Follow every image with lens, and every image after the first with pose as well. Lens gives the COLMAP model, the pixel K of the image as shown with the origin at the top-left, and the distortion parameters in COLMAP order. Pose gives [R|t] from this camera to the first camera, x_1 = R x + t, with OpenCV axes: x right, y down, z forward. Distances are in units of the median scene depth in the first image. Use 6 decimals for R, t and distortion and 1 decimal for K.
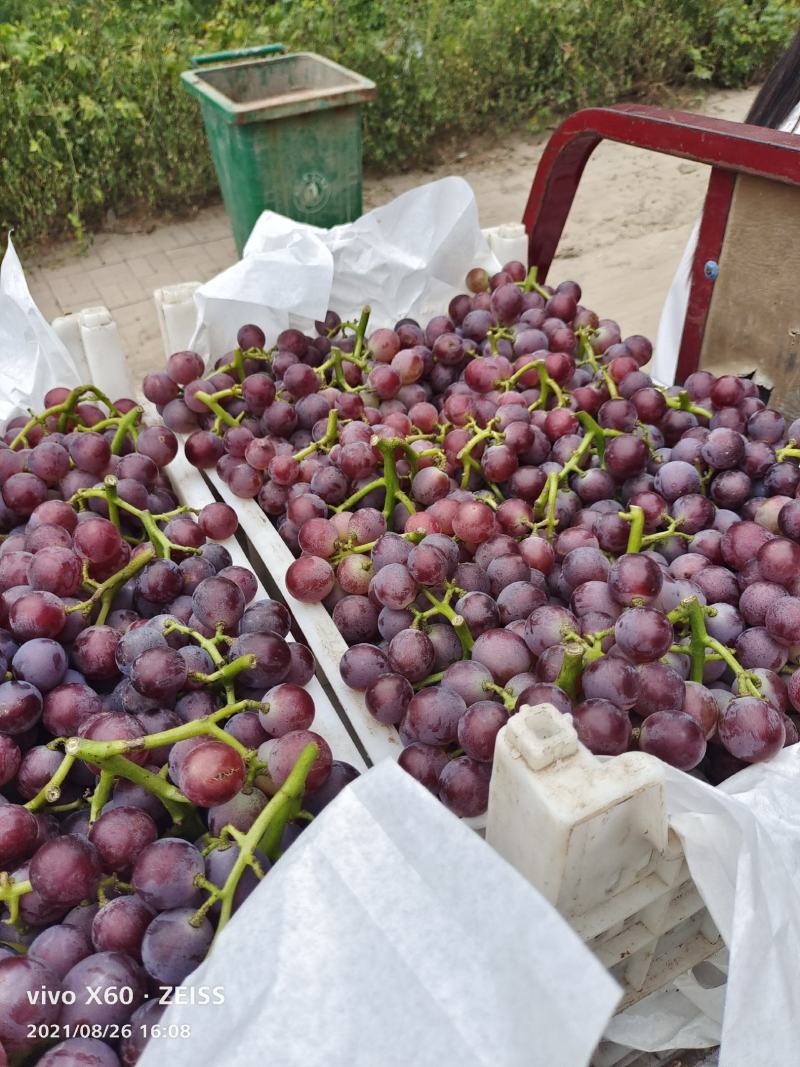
lens RADIAL K [[801.5, 0, 396.8], [0, 801.5, 509.7], [0, 0, 1]] dist [0.080481, -0.115096]
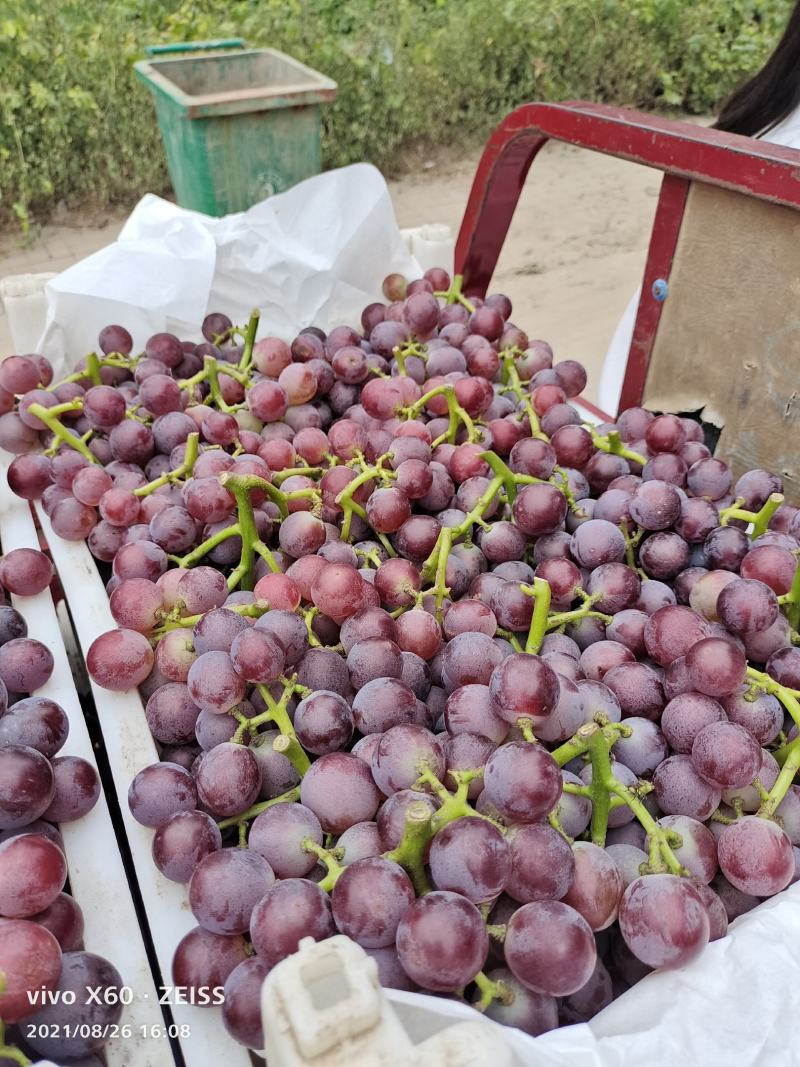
lens RADIAL K [[787.1, 0, 398.0], [0, 787.1, 514.4], [0, 0, 1]] dist [0.051320, -0.086600]
pose [[0.998579, 0.036447, 0.038872, 0.089771], [-0.036407, 0.999336, -0.001746, -0.044105], [-0.038910, 0.000328, 0.999243, 0.170584]]
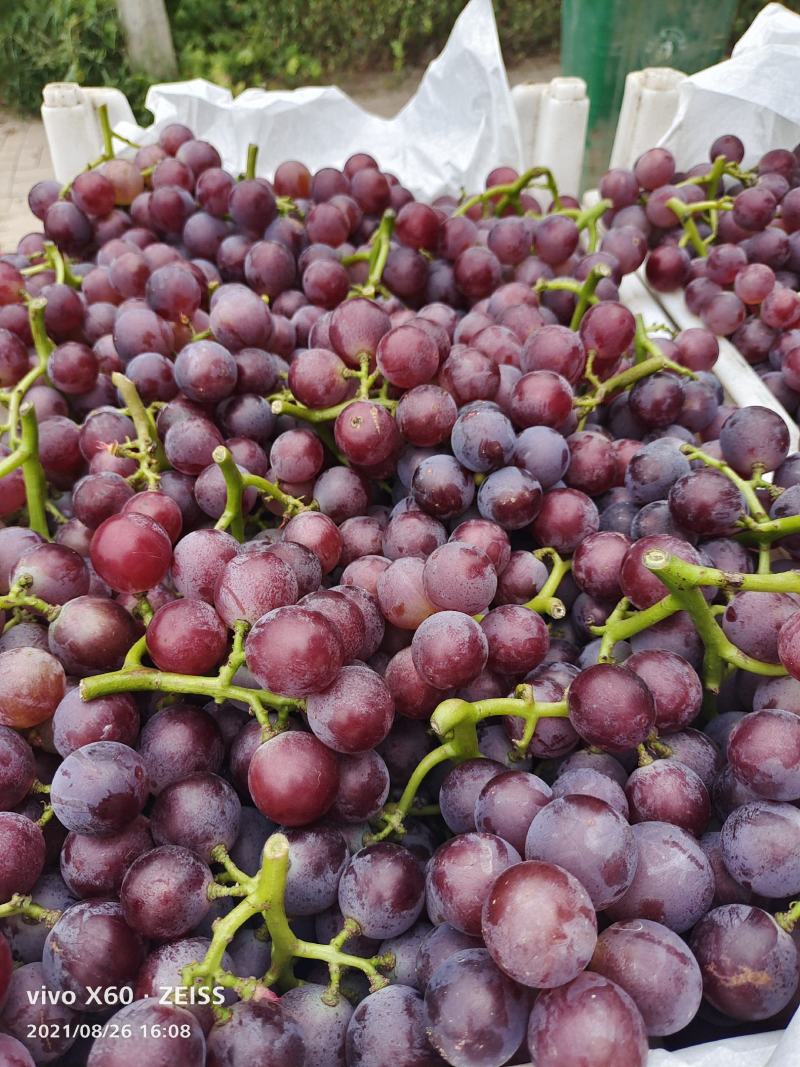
lens RADIAL K [[787.1, 0, 398.0], [0, 787.1, 514.4], [0, 0, 1]] dist [0.051320, -0.086600]
pose [[0.945219, 0.262945, -0.193445, -0.244108], [-0.234579, 0.959229, 0.157647, 0.092129], [0.227010, -0.103633, 0.968363, 0.107264]]
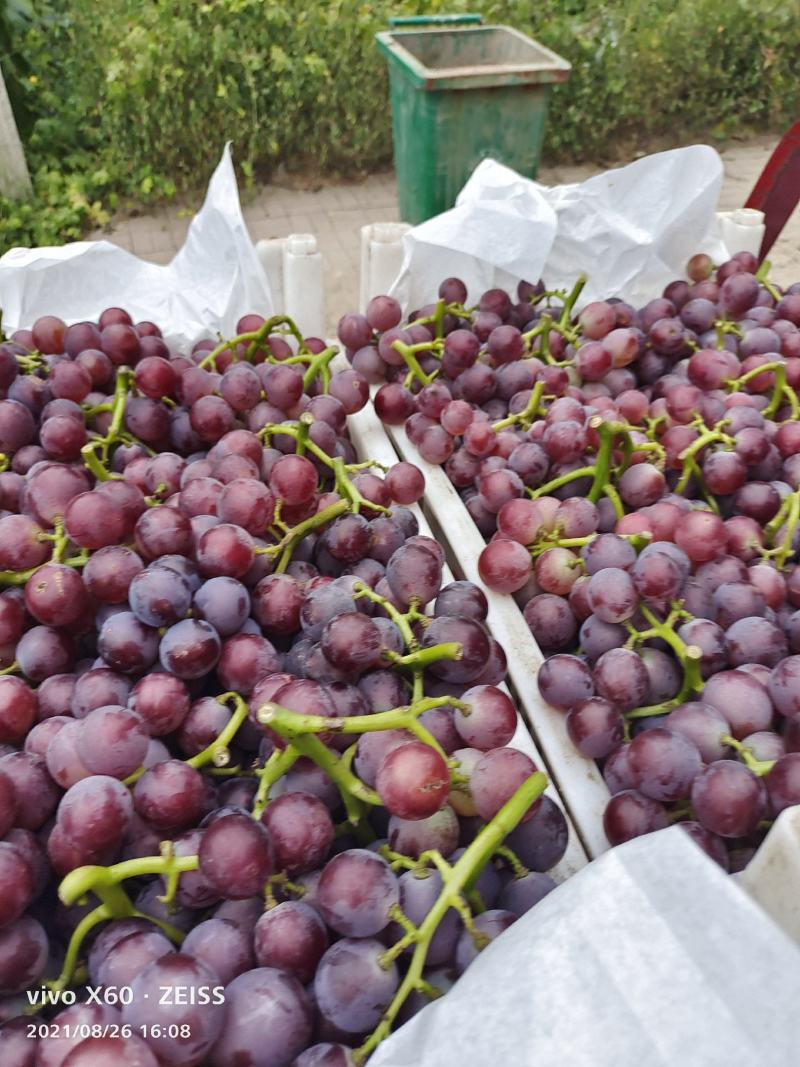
lens RADIAL K [[787.1, 0, 398.0], [0, 787.1, 514.4], [0, 0, 1]] dist [0.051320, -0.086600]
pose [[0.978832, 0.173703, -0.108235, -0.102617], [-0.170980, 0.984687, 0.034018, 0.016017], [0.112487, -0.014792, 0.993543, 0.096428]]
